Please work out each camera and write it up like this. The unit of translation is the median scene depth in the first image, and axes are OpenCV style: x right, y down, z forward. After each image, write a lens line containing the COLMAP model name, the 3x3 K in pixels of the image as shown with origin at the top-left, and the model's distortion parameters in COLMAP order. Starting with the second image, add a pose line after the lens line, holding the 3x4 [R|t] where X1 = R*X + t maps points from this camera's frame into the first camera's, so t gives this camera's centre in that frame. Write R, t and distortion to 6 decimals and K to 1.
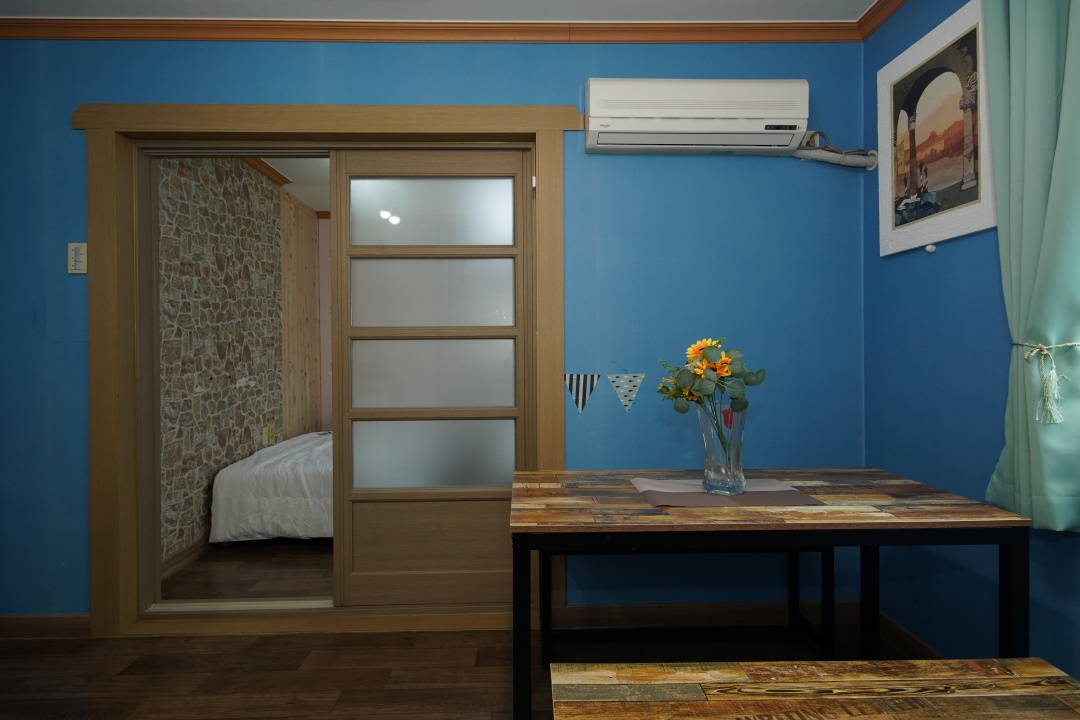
lens RADIAL K [[580.0, 0, 538.7], [0, 580.0, 360.8], [0, 0, 1]] dist [0.000687, 0.000184]
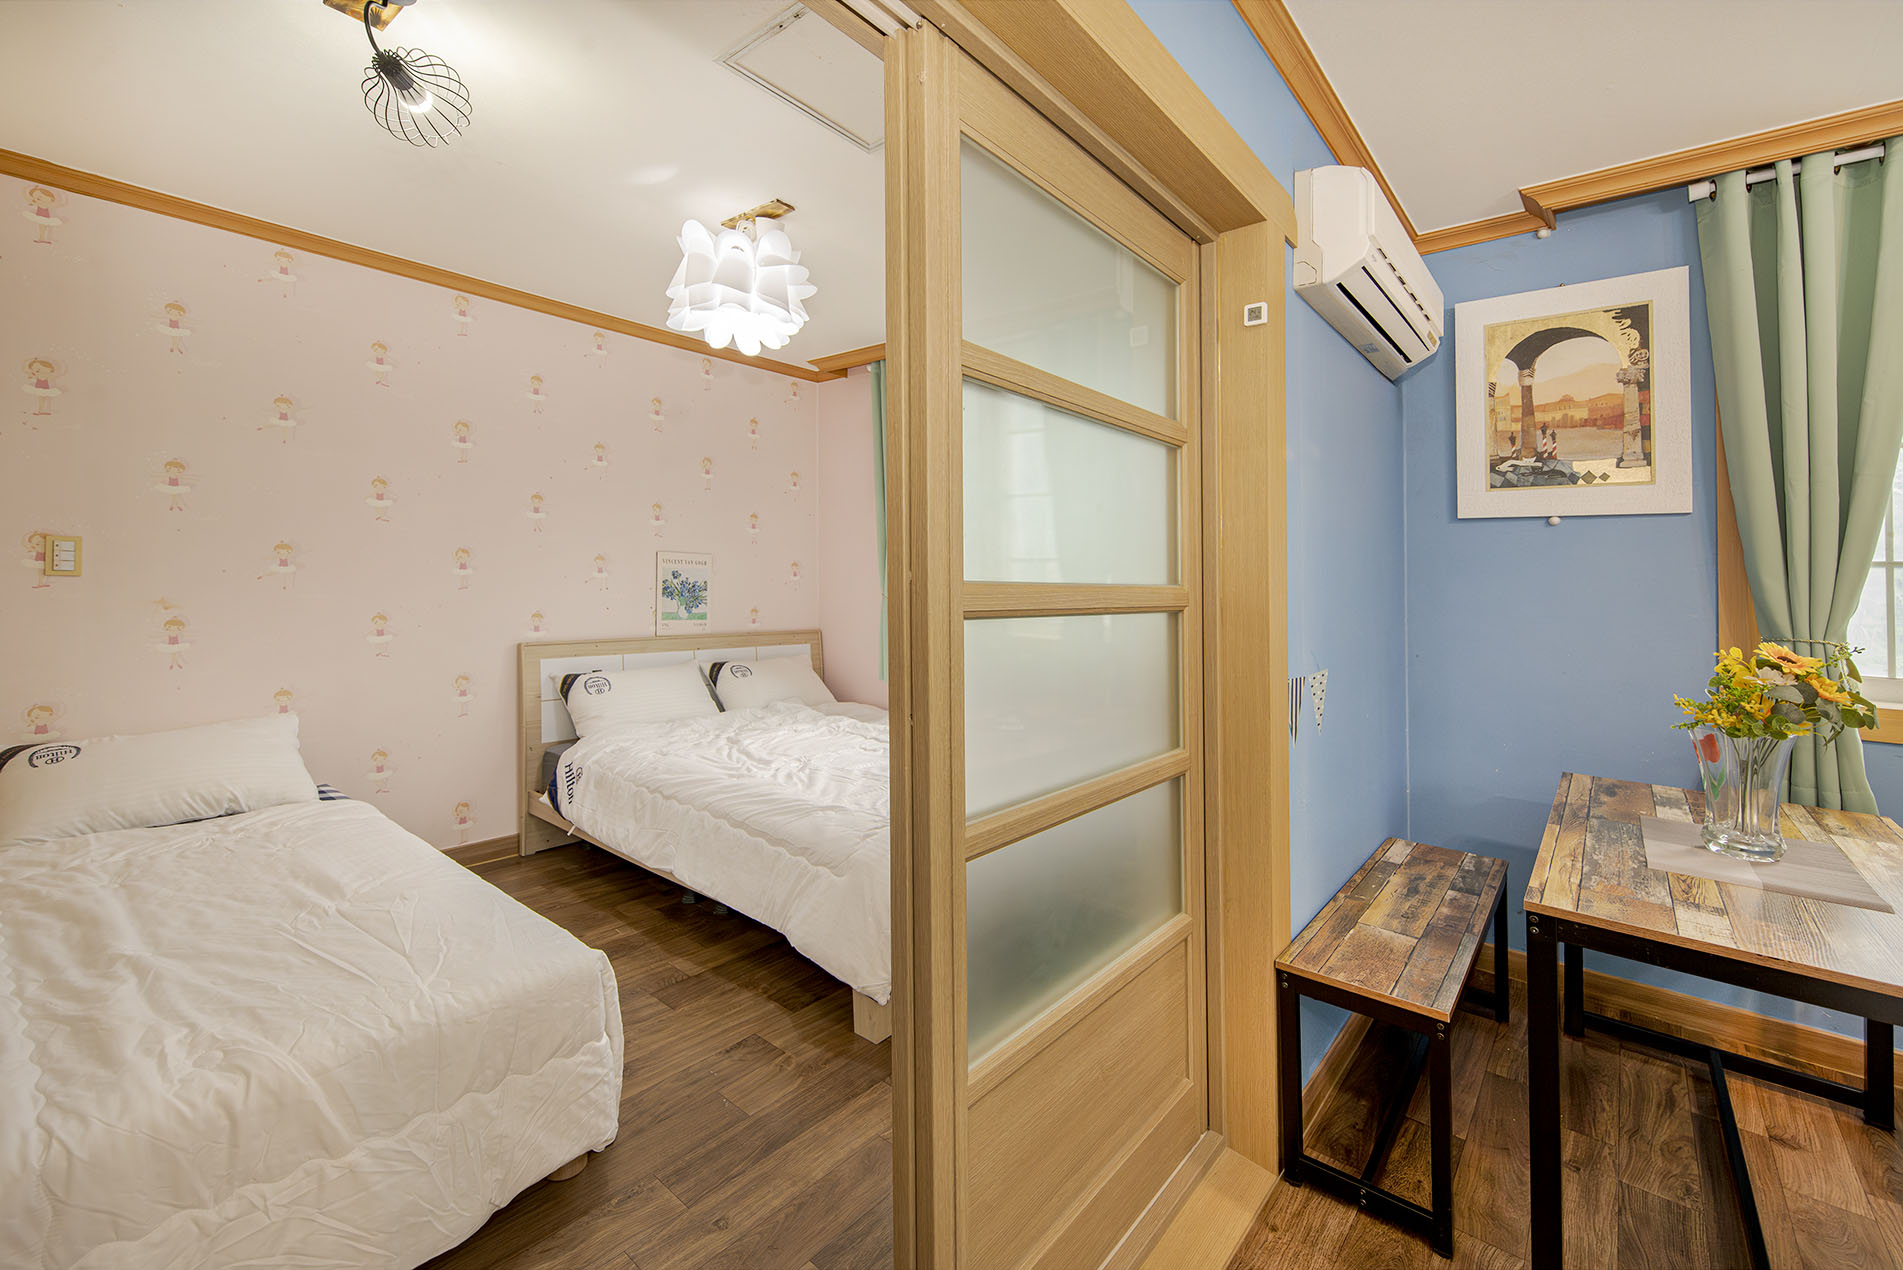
lens RADIAL K [[787.0, 0, 978.5], [0, 787.0, 582.0], [0, 0, 1]] dist [-0.000647, 0.000006]
pose [[0.649056, 0.011581, 0.760652, -0.841178], [-0.008540, 0.999932, -0.007937, -0.076895], [-0.760693, -0.001344, 0.649111, 0.864053]]
